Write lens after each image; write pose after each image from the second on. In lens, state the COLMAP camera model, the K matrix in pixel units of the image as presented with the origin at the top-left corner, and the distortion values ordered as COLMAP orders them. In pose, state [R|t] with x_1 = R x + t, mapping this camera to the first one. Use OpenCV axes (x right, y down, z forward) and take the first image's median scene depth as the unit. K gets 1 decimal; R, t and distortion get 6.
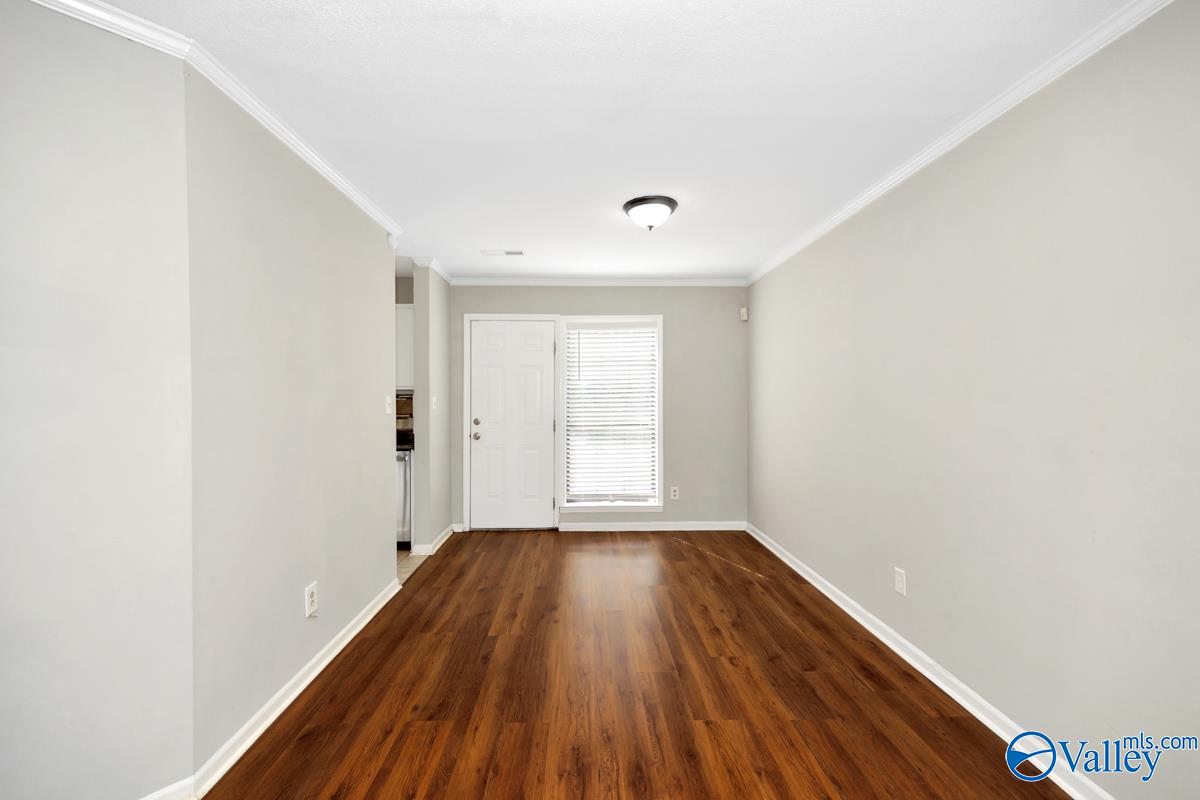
lens RADIAL K [[496.0, 0, 600.0], [0, 496.0, 400.0], [0, 0, 1]] dist [0.061536, -0.000032]
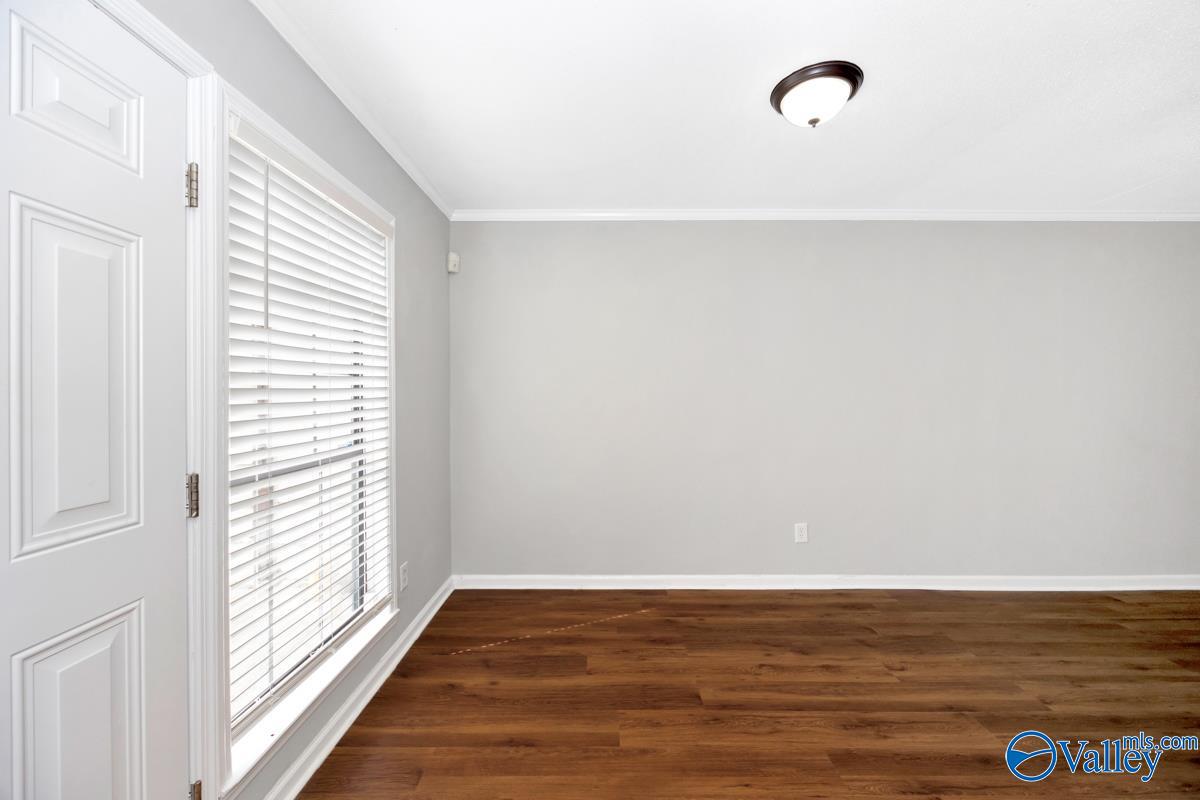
lens RADIAL K [[461.2, 0, 607.9], [0, 461.2, 396.3], [0, 0, 1]] dist [-0.001363, -0.000012]
pose [[0.037189, 0.000418, 0.999308, -0.553965], [0.005179, 0.999986, -0.000611, 0.010352], [-0.999295, 0.005198, 0.037186, 1.367530]]
